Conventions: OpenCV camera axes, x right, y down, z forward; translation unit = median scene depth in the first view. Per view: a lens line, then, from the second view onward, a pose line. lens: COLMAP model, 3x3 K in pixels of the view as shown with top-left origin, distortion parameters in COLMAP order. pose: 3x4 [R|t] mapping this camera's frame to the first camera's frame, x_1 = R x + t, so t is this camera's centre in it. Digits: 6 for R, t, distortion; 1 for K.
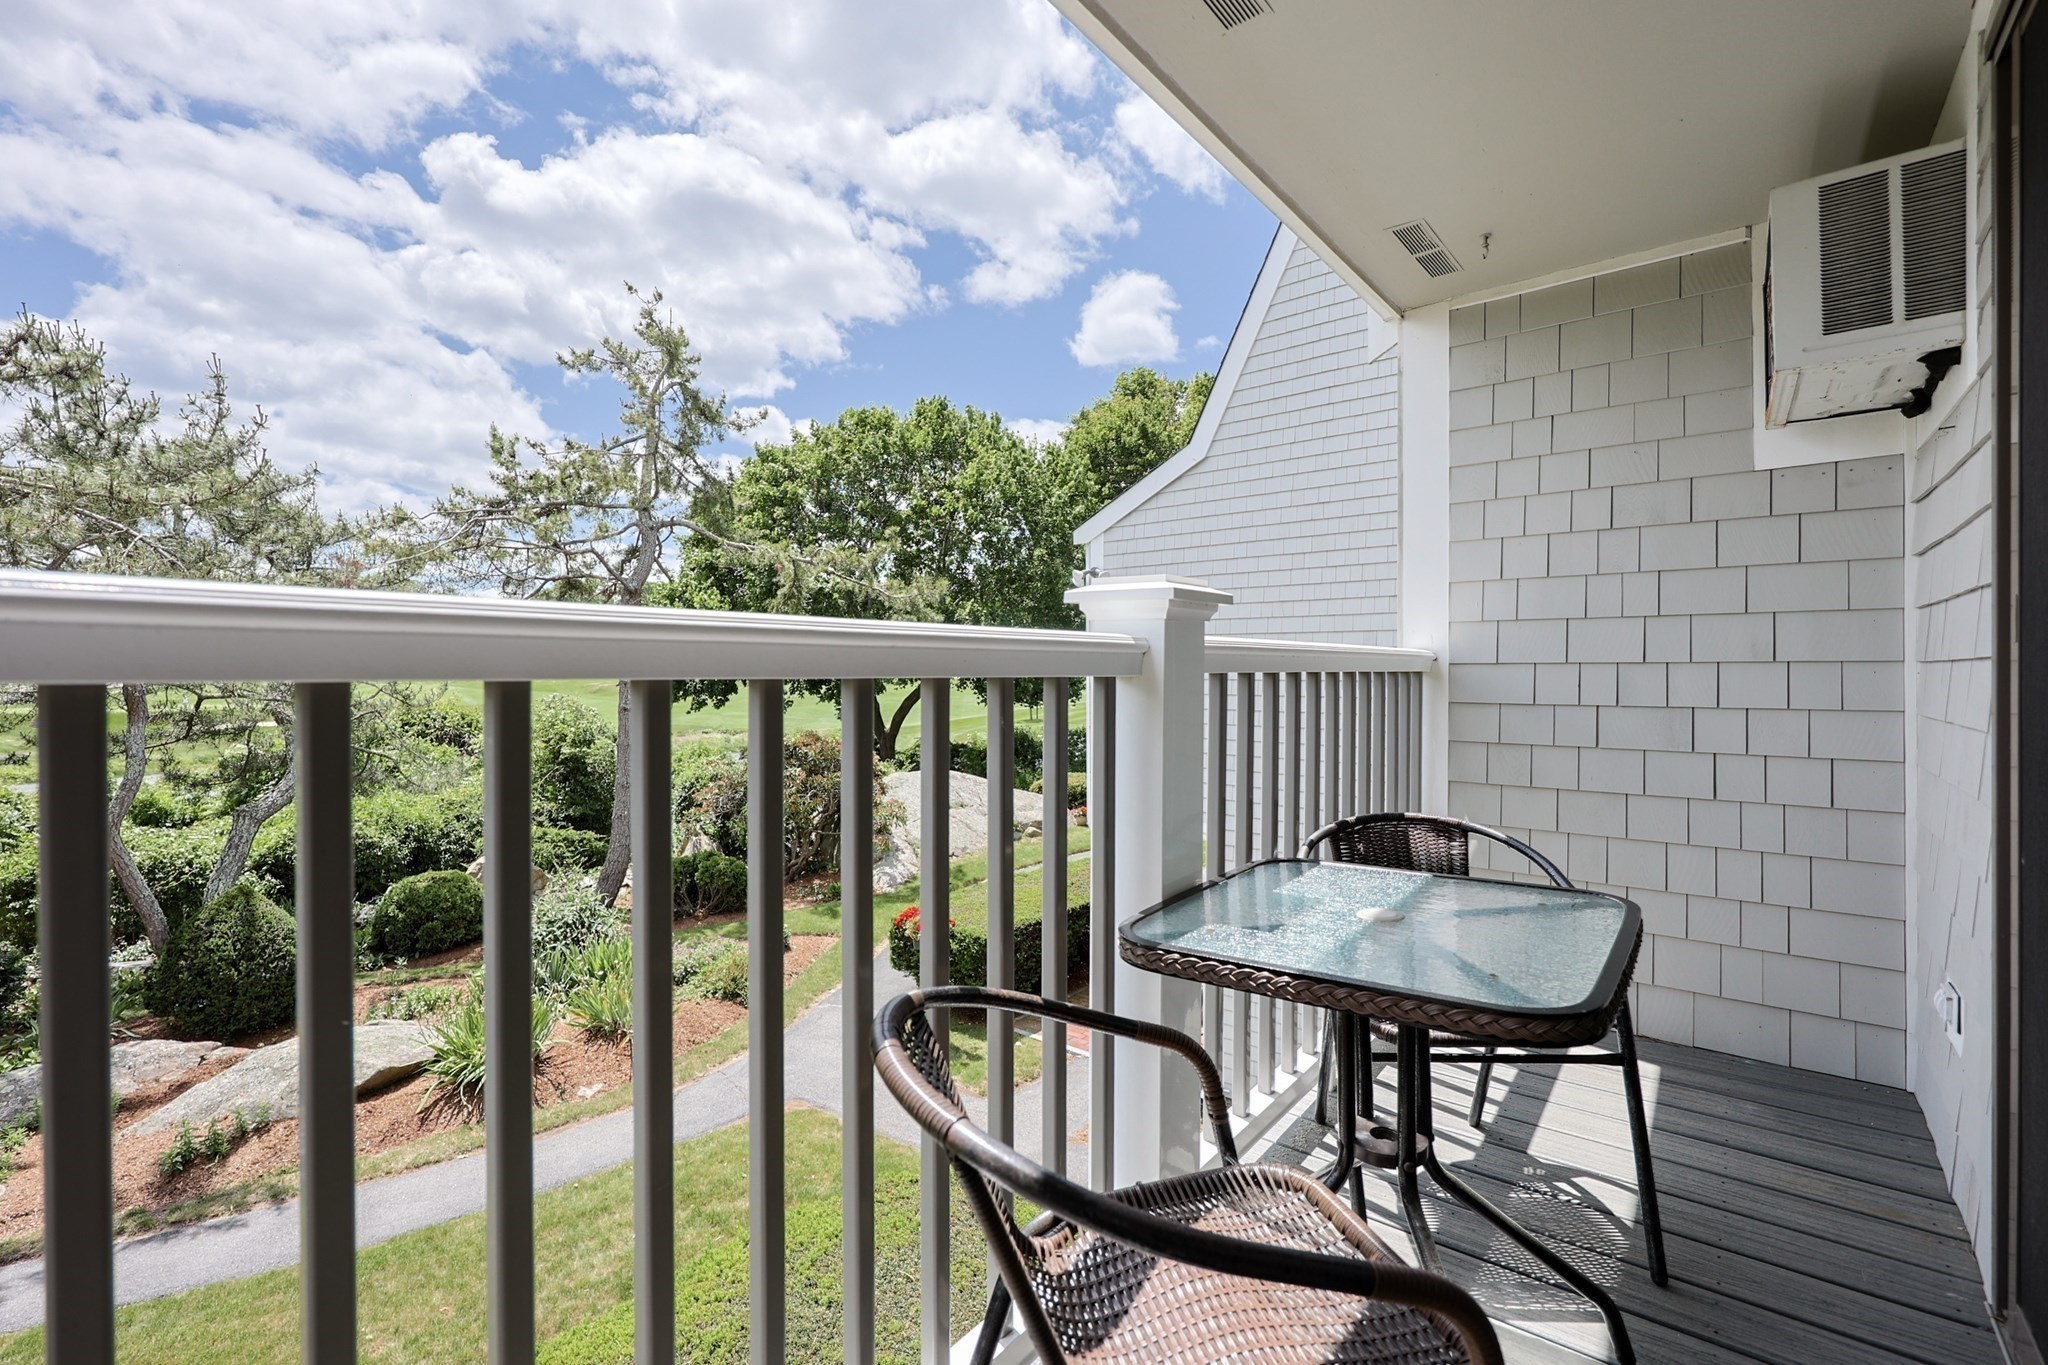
lens RADIAL K [[907.4, 0, 1035.4], [0, 907.4, 678.5], [0, 0, 1]] dist [-0.002395, 0.000719]
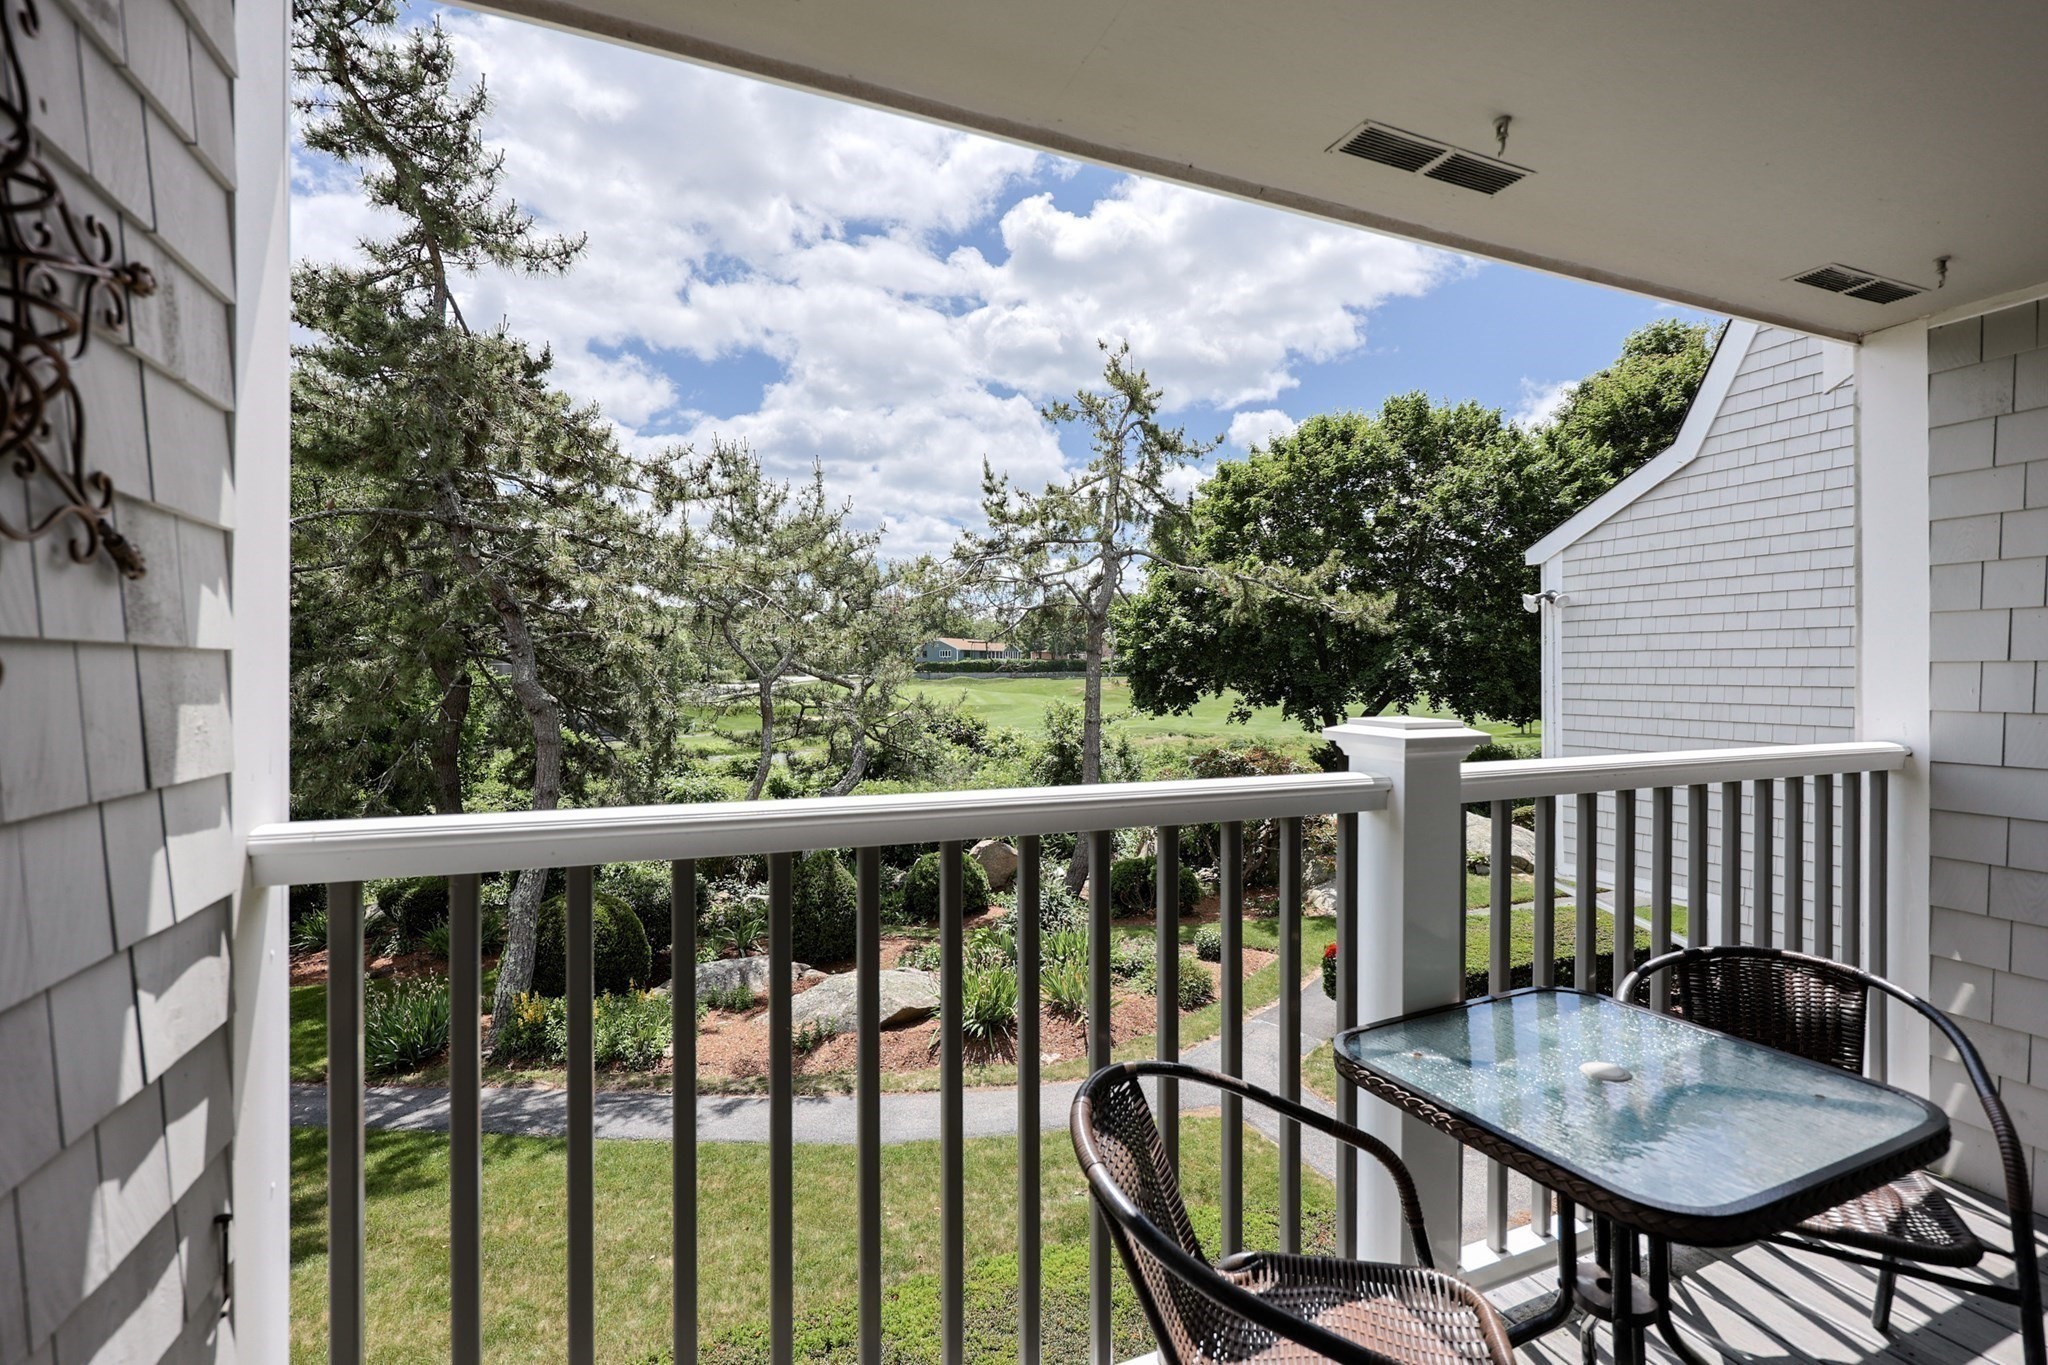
lens RADIAL K [[907.4, 0, 1028.2], [0, 907.4, 673.2], [0, 0, 1]] dist [-0.002395, 0.000719]
pose [[0.873148, 0.001519, -0.487453, 0.045451], [-0.006478, 0.999943, -0.008487, -0.026136], [0.487412, 0.010569, 0.873108, -0.031948]]
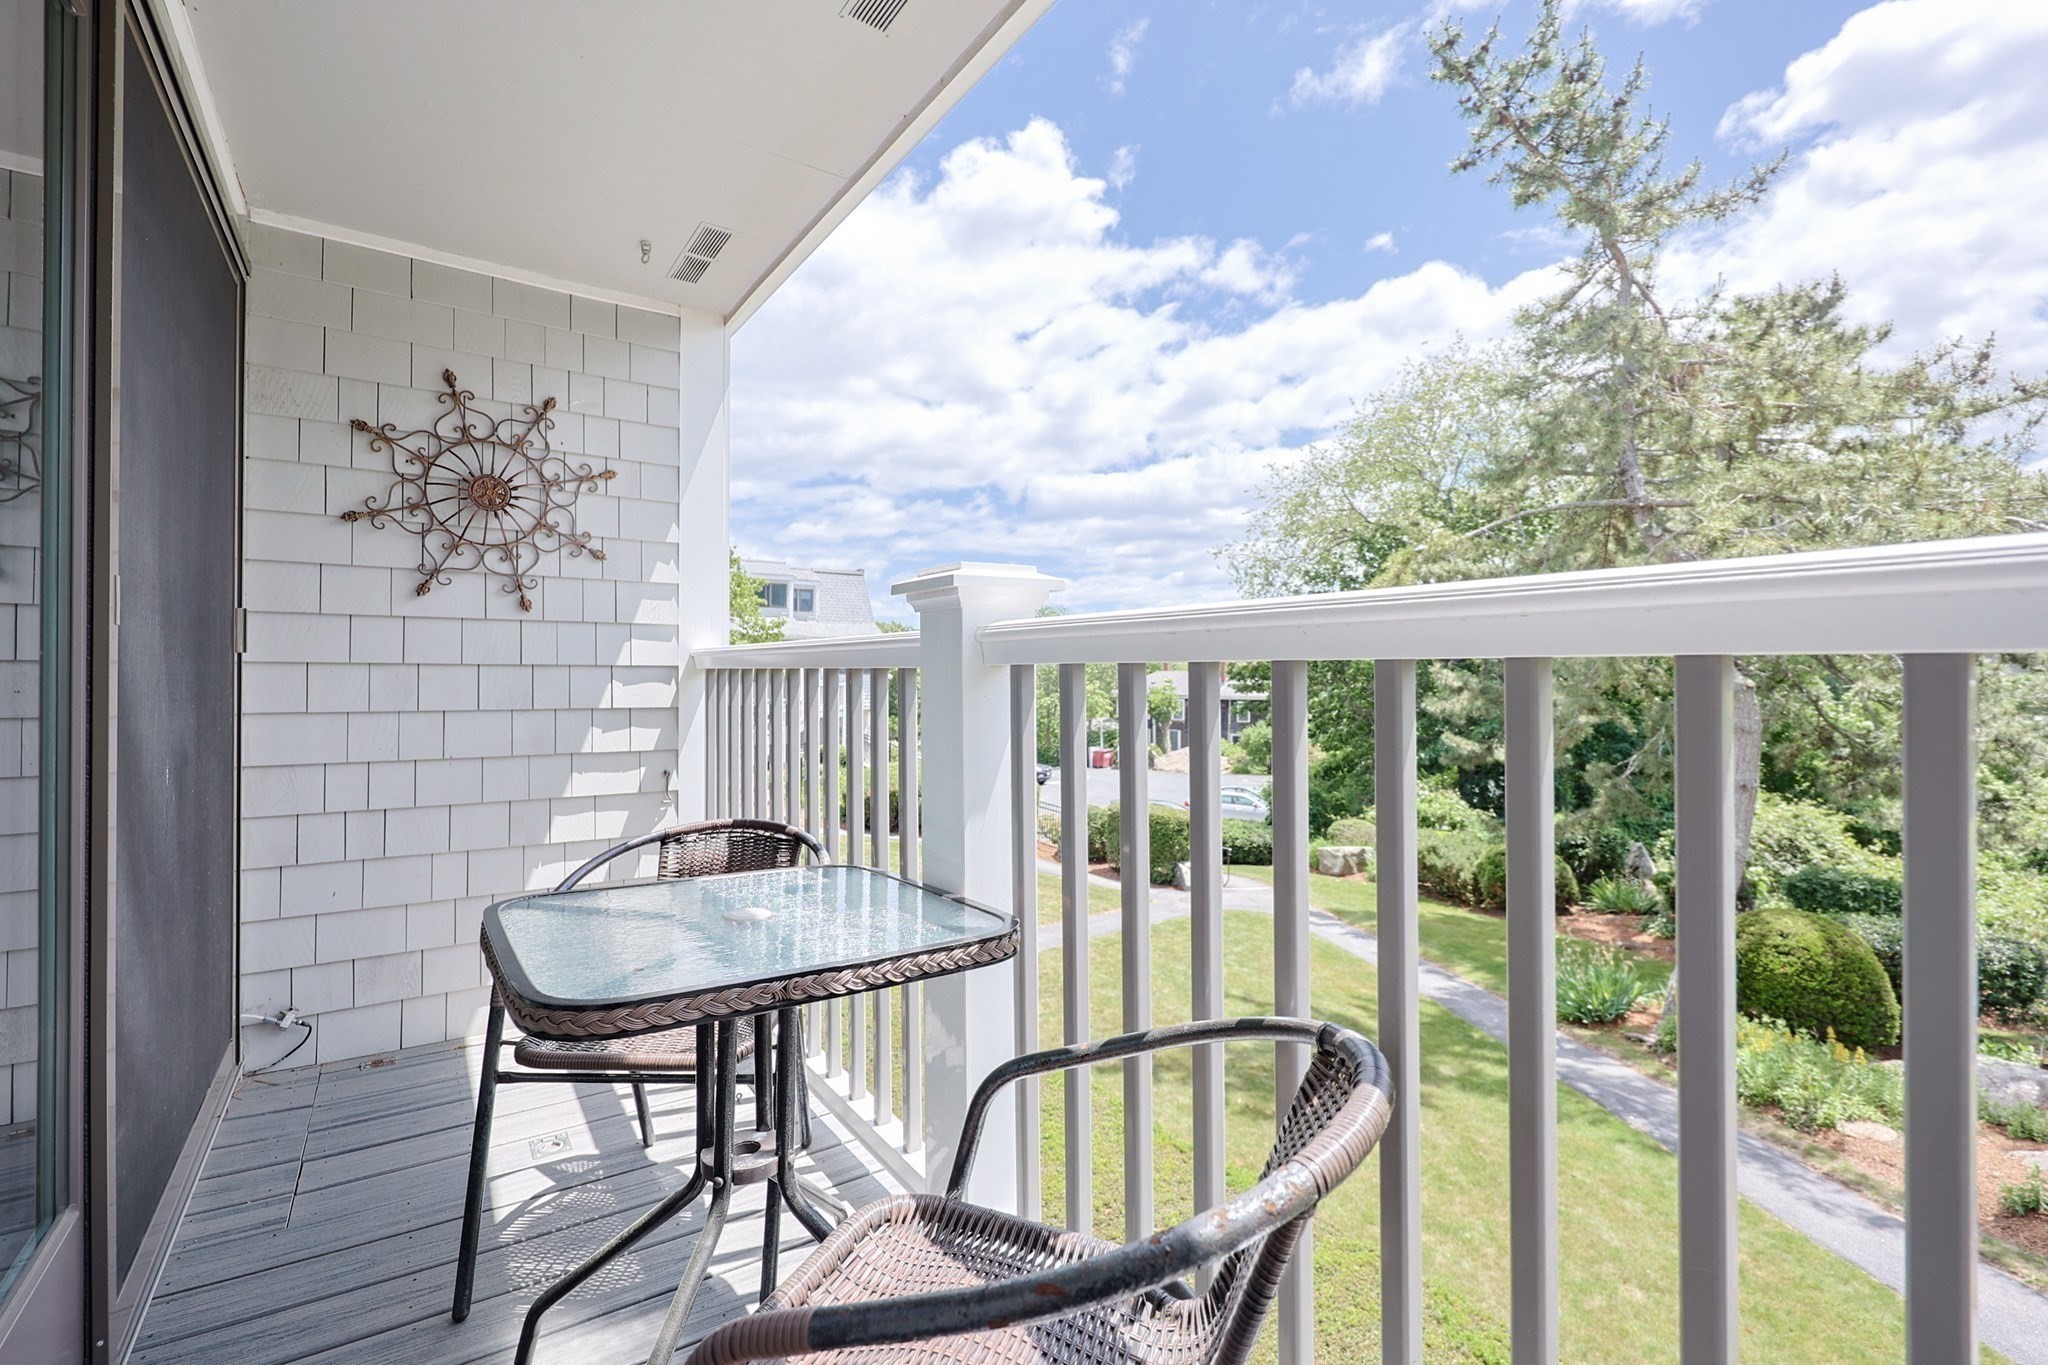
lens RADIAL K [[907.4, 0, 1026.6], [0, 907.4, 668.0], [0, 0, 1]] dist [-0.002395, 0.000719]
pose [[-0.303123, -0.009129, -0.952908, 0.187409], [-0.012690, 0.999904, -0.005542, 0.003313], [0.952867, 0.010413, -0.303210, 0.227624]]
